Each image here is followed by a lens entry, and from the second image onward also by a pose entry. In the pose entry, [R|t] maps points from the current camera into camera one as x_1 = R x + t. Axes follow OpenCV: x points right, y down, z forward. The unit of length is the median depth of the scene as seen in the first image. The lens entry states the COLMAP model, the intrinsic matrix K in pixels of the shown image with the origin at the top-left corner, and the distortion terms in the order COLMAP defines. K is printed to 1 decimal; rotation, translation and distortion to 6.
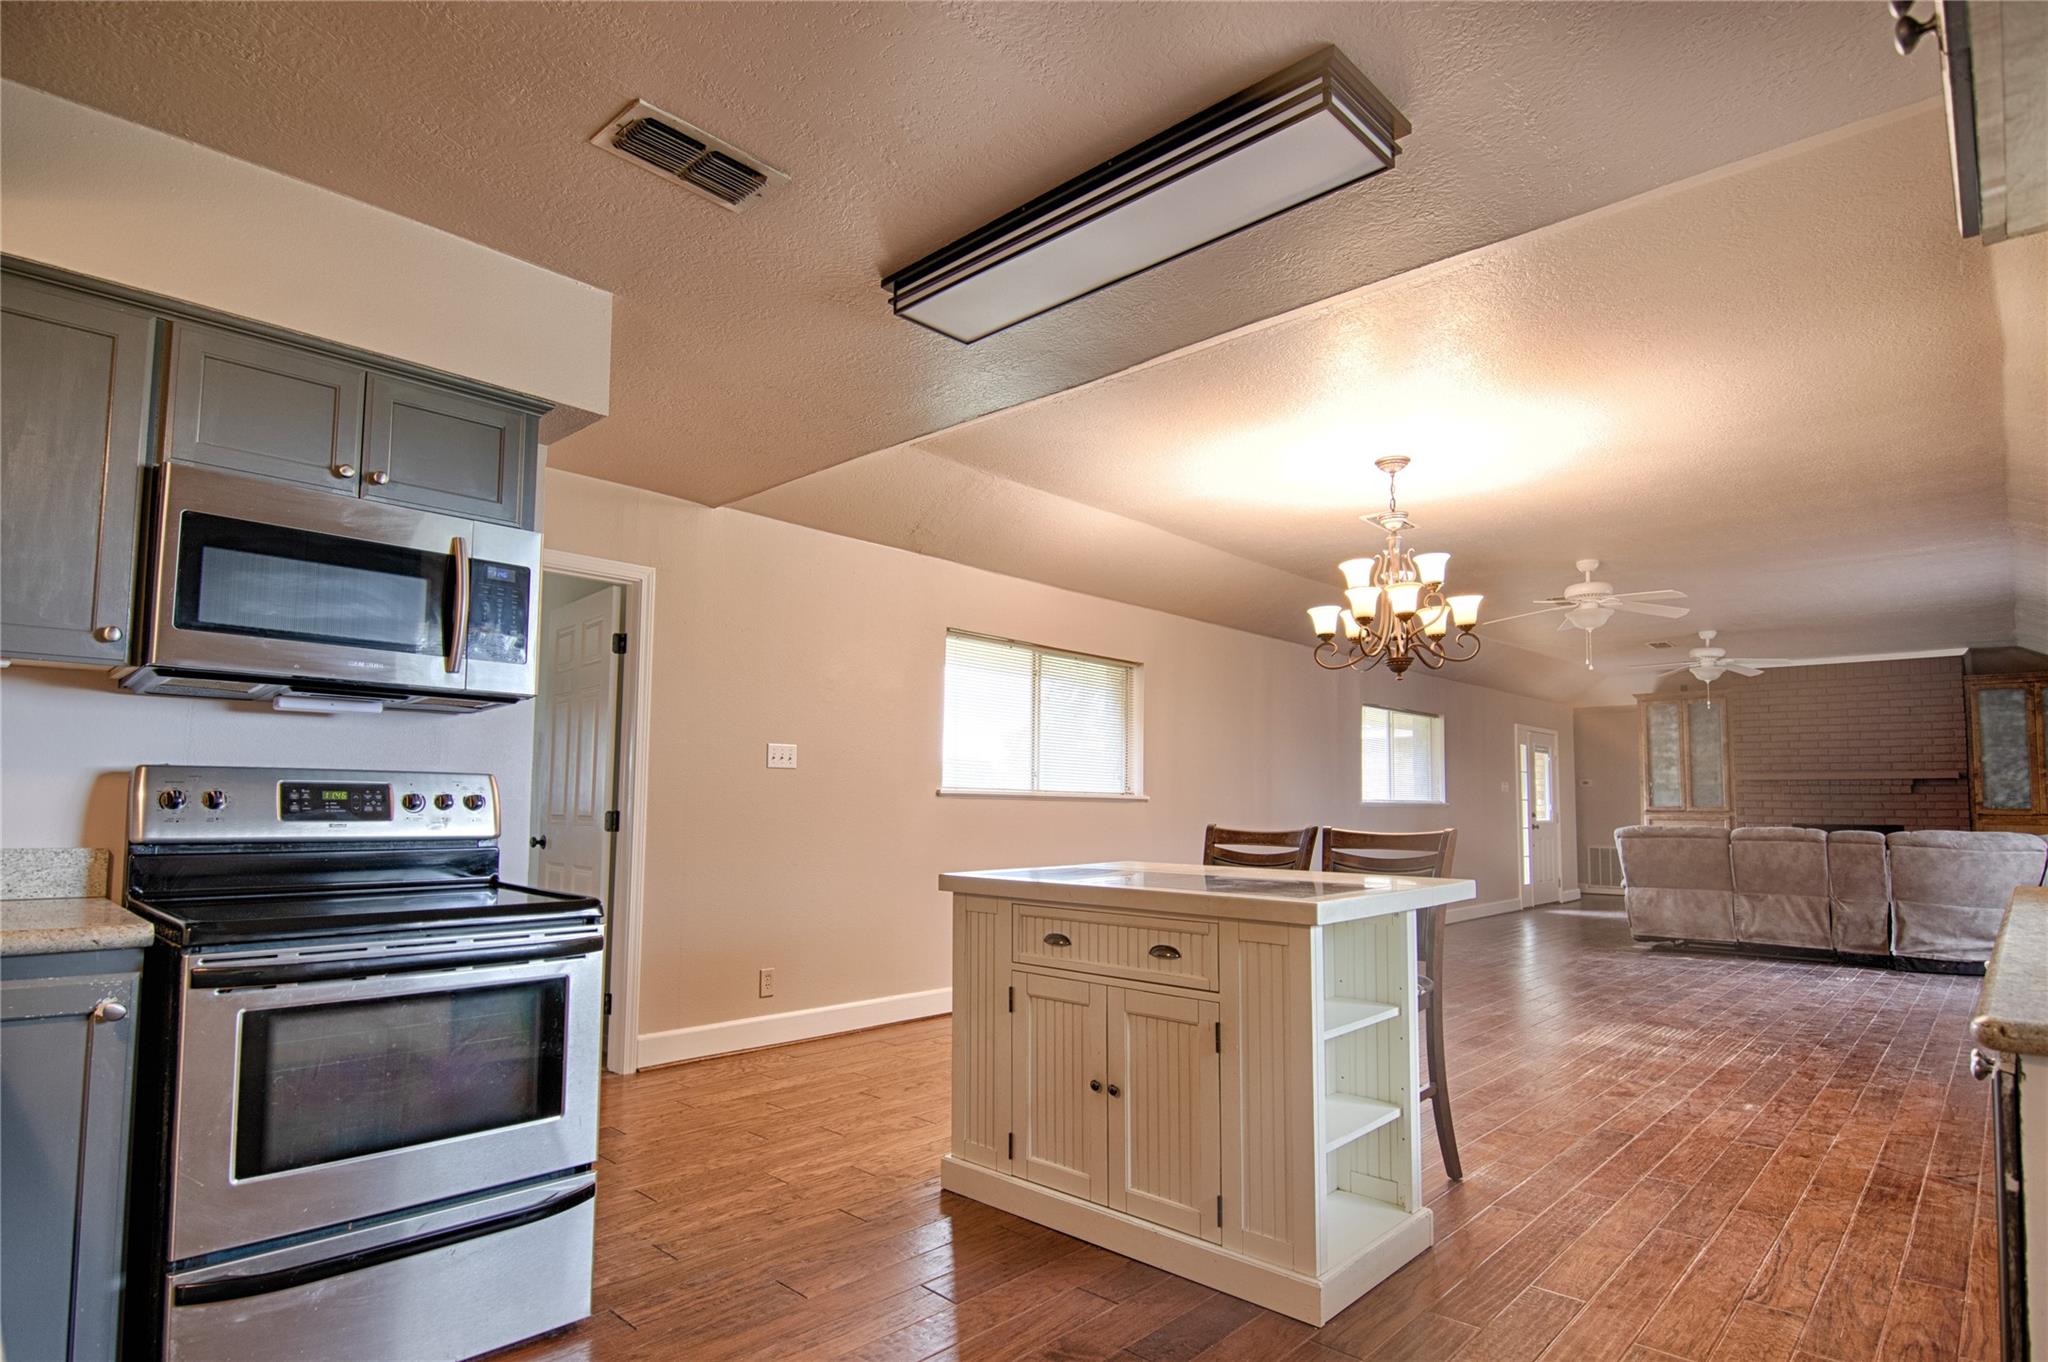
lens RADIAL K [[1064.6, 0, 993.9], [0, 1064.6, 730.8], [0, 0, 1]] dist [-0.000222, -0.022362]
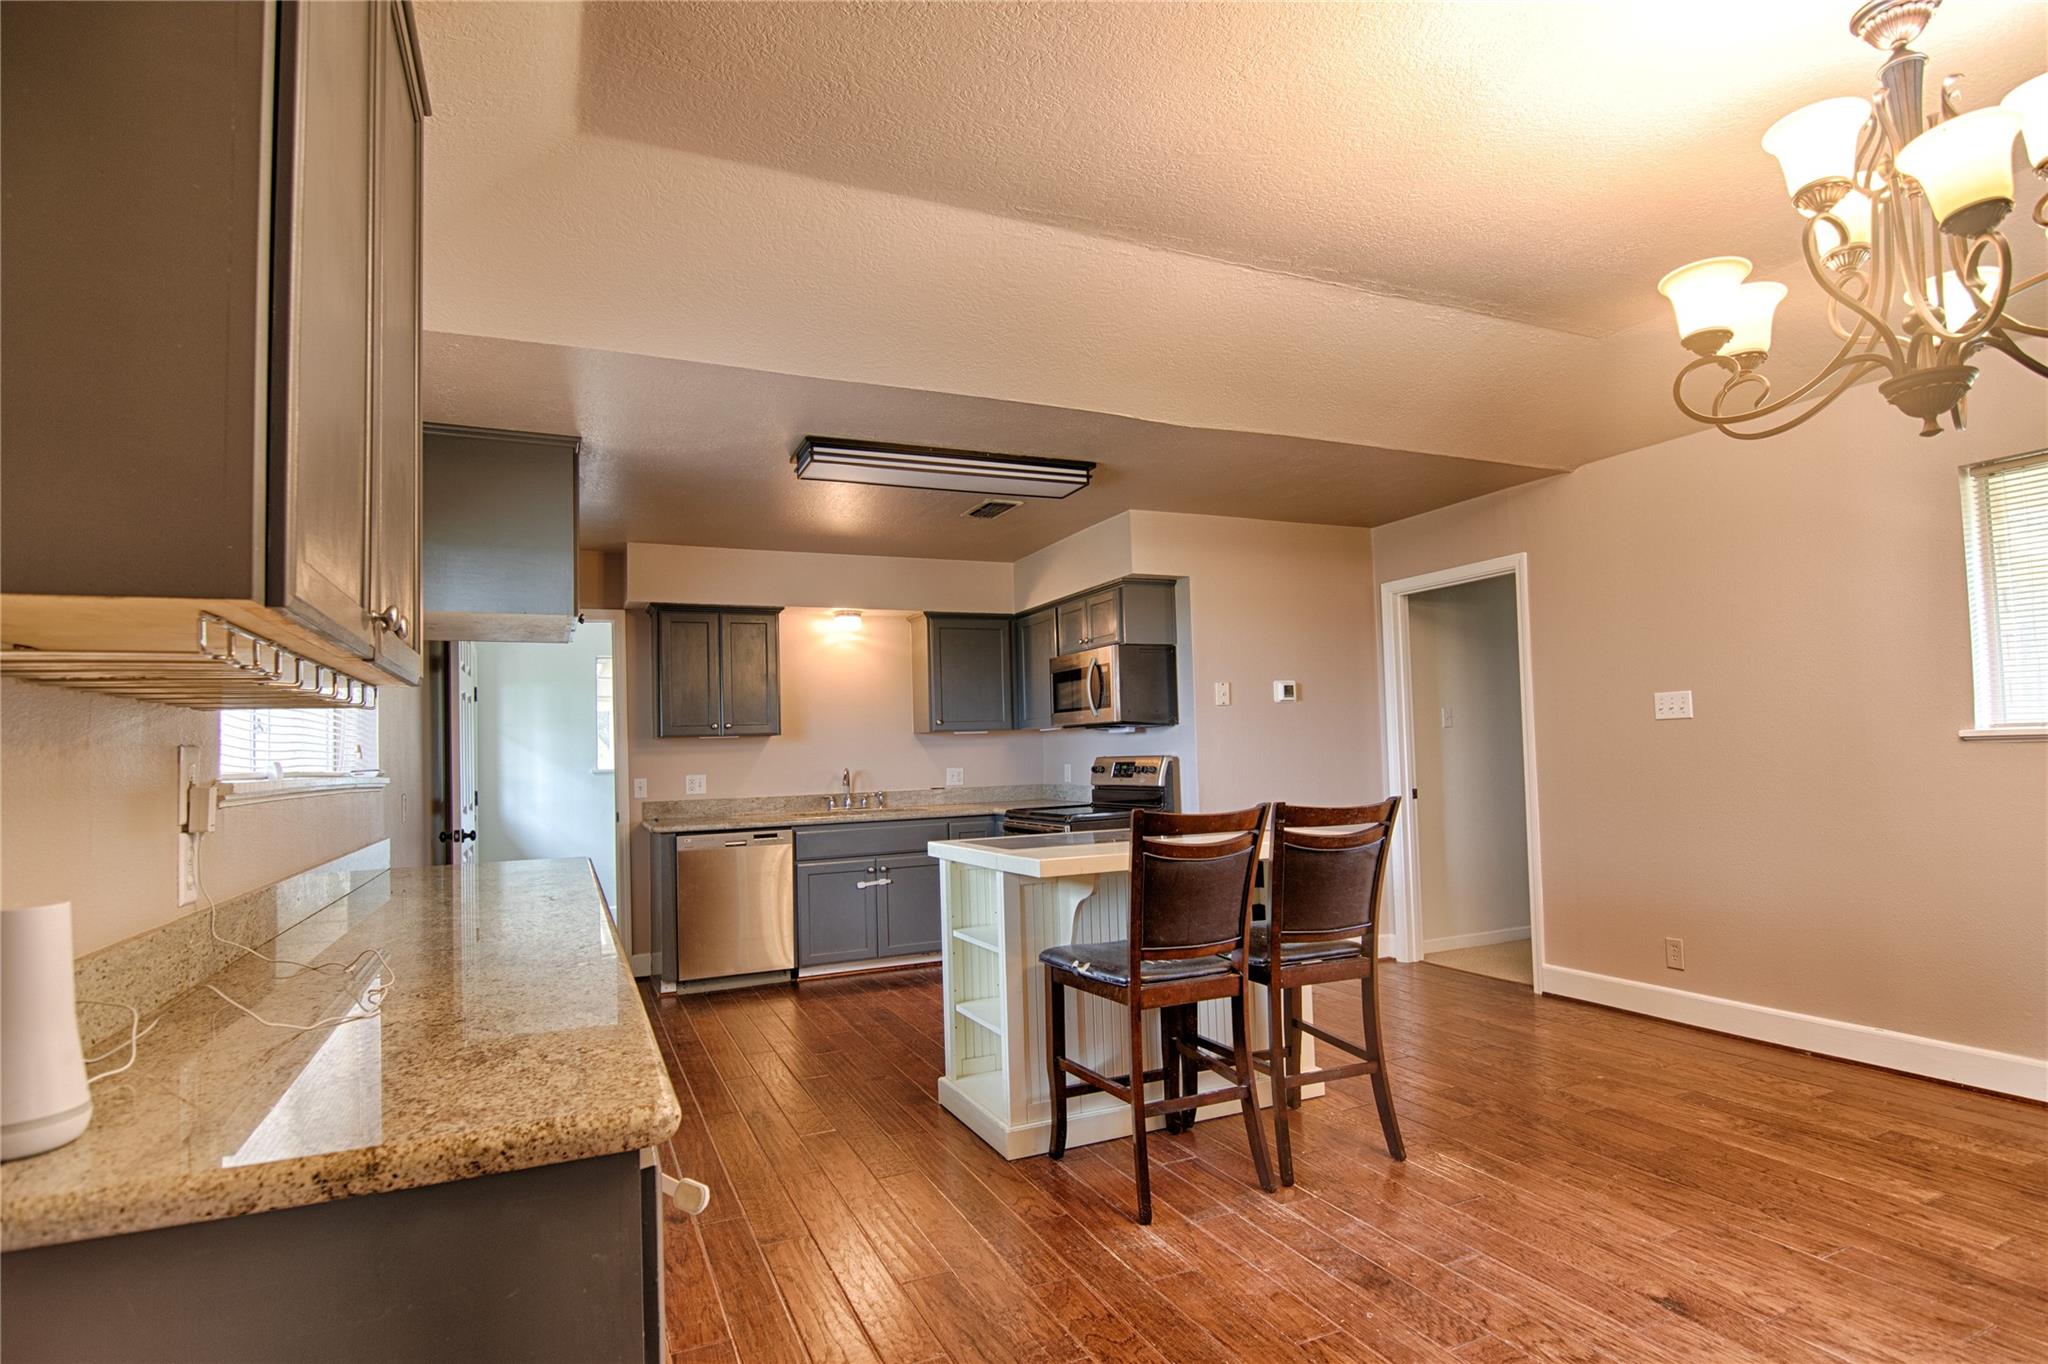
lens RADIAL K [[1060.8, 0, 1034.4], [0, 1060.8, 708.4], [0, 0, 1]] dist [0.002517, -0.021397]
pose [[-0.361736, -0.038982, -0.931465, 1.150951], [0.090170, 0.992978, -0.076574, 0.063863], [0.927910, -0.111690, -0.355681, 1.138667]]
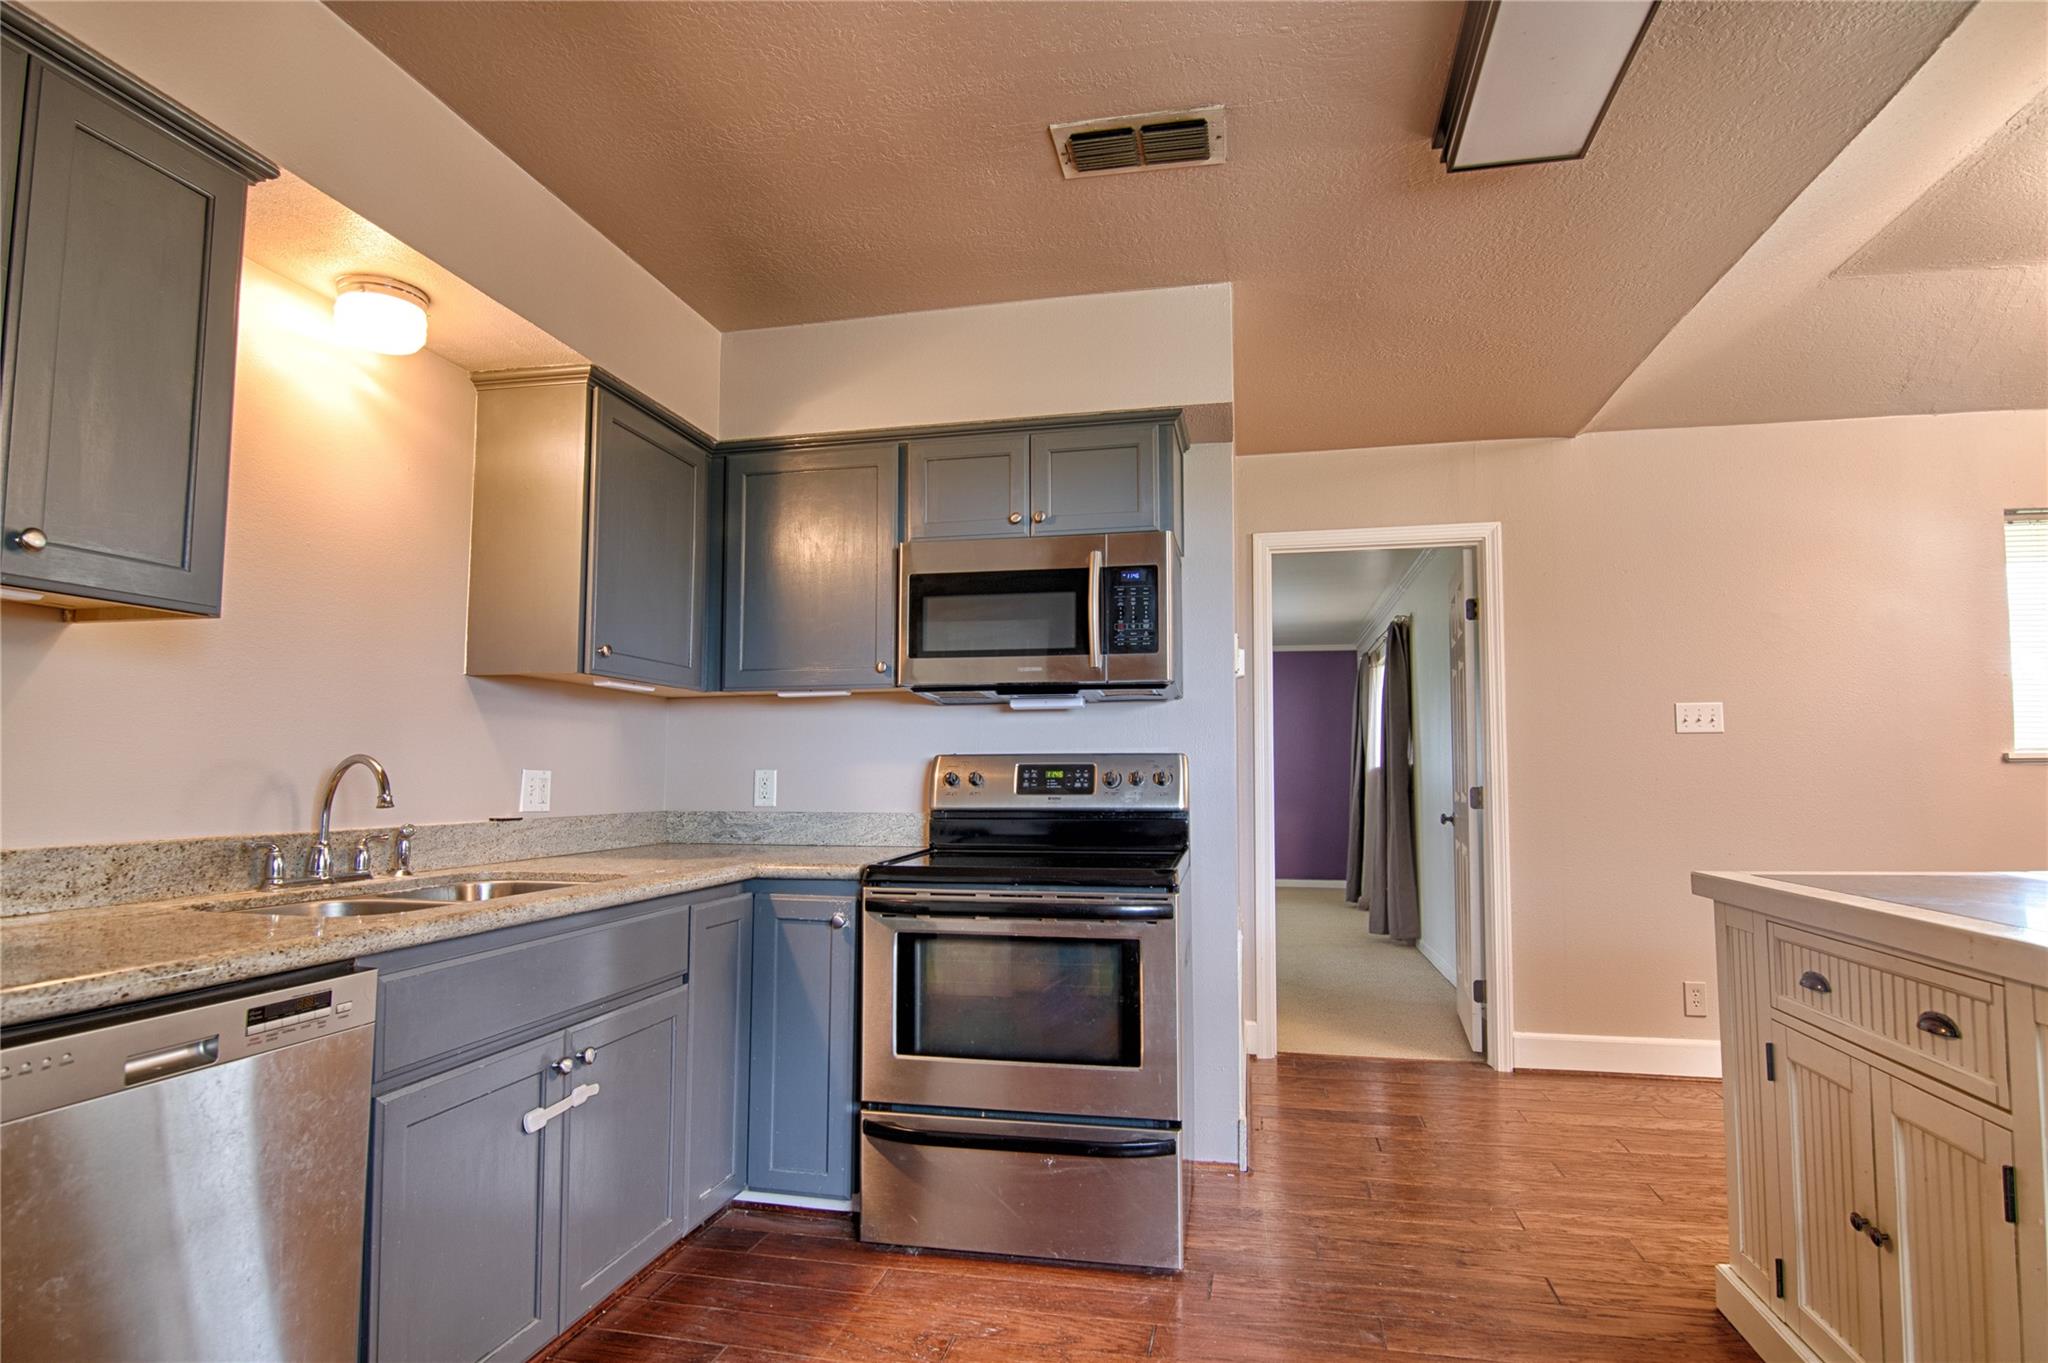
lens RADIAL K [[1060.8, 0, 1034.4], [0, 1060.8, 707.9], [0, 0, 1]] dist [0.002517, -0.021397]
pose [[0.530441, -0.065742, -0.845169, 0.291004], [0.064698, 0.997220, -0.036964, 0.018551], [0.845249, -0.035074, 0.533220, 0.213310]]
